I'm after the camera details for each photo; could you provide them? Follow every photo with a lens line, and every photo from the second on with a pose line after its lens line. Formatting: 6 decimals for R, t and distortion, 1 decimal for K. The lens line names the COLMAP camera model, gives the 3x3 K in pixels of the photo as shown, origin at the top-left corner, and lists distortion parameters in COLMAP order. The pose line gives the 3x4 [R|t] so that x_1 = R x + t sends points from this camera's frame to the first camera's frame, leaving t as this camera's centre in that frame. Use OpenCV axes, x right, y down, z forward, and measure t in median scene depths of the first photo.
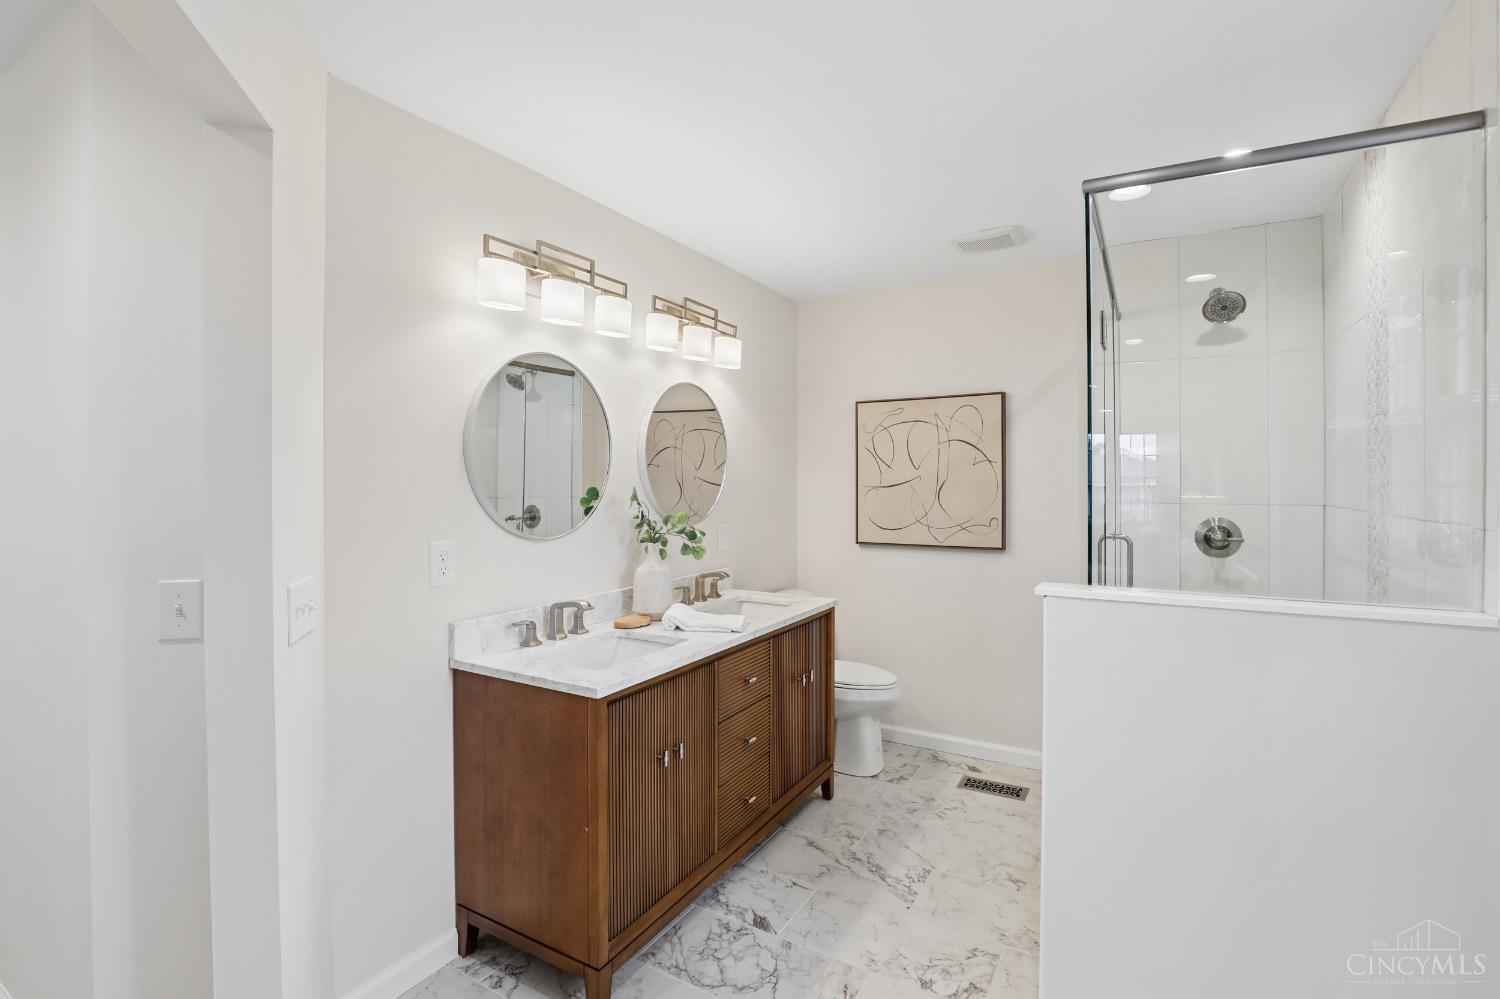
lens RADIAL K [[695.2, 0, 742.0], [0, 695.2, 487.7], [0, 0, 1]] dist [-0.034408, 0.006131]
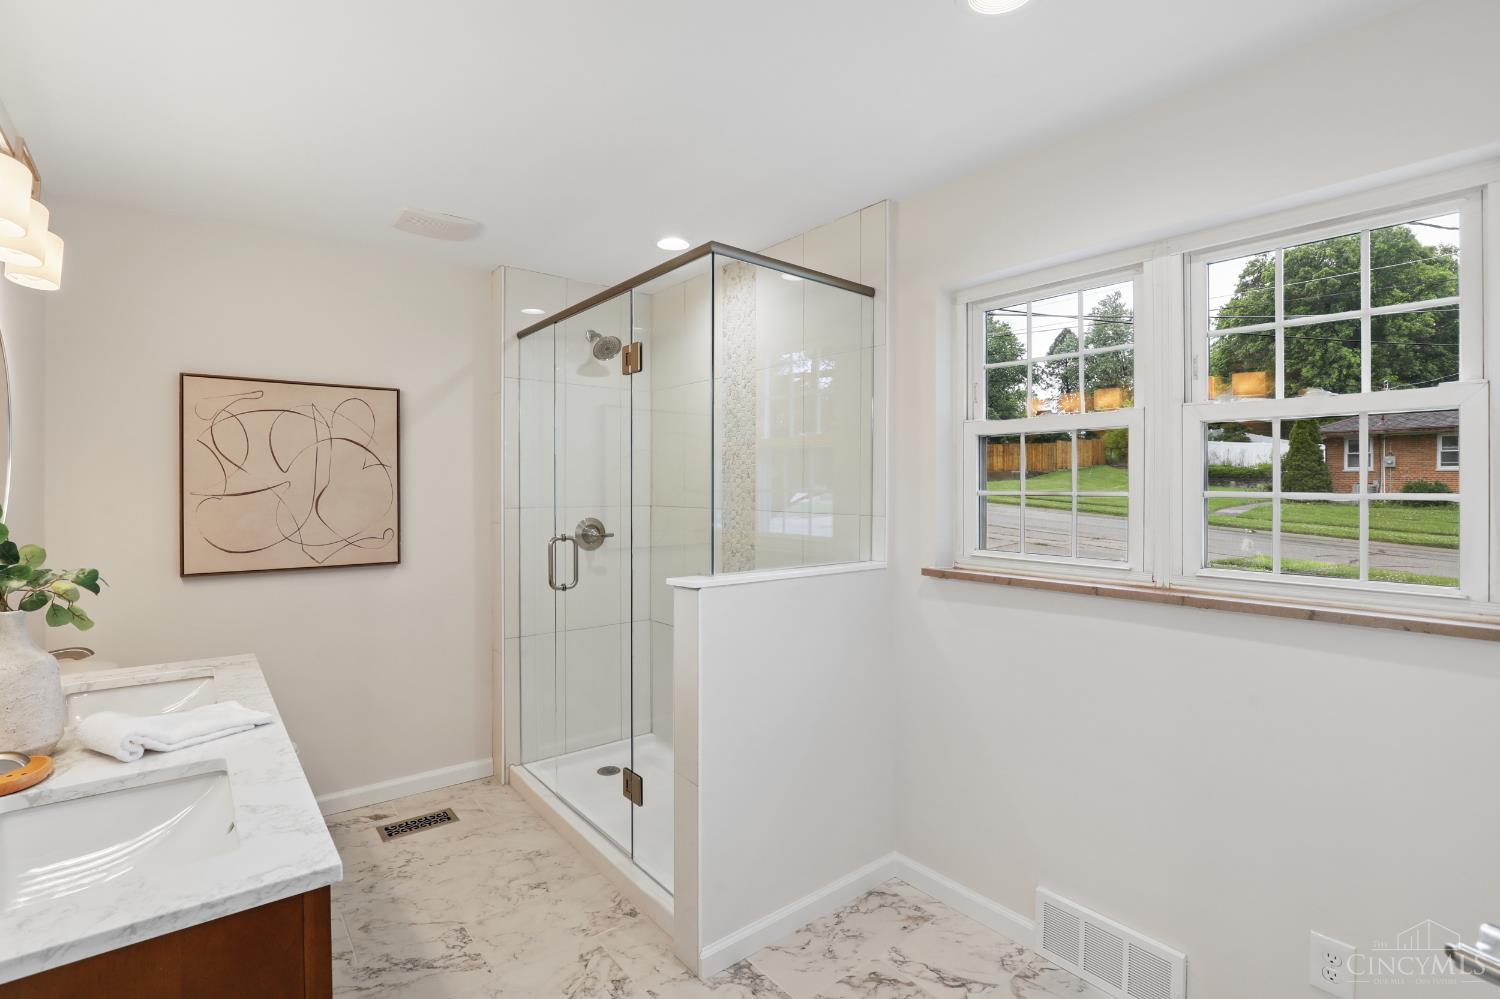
lens RADIAL K [[695.2, 0, 747.3], [0, 695.2, 496.3], [0, 0, 1]] dist [-0.034408, 0.006131]
pose [[0.349064, -0.010154, 0.937044, -0.366038], [0.005363, 0.999947, 0.008838, -0.004415], [-0.937084, 0.001940, 0.349100, 0.303494]]
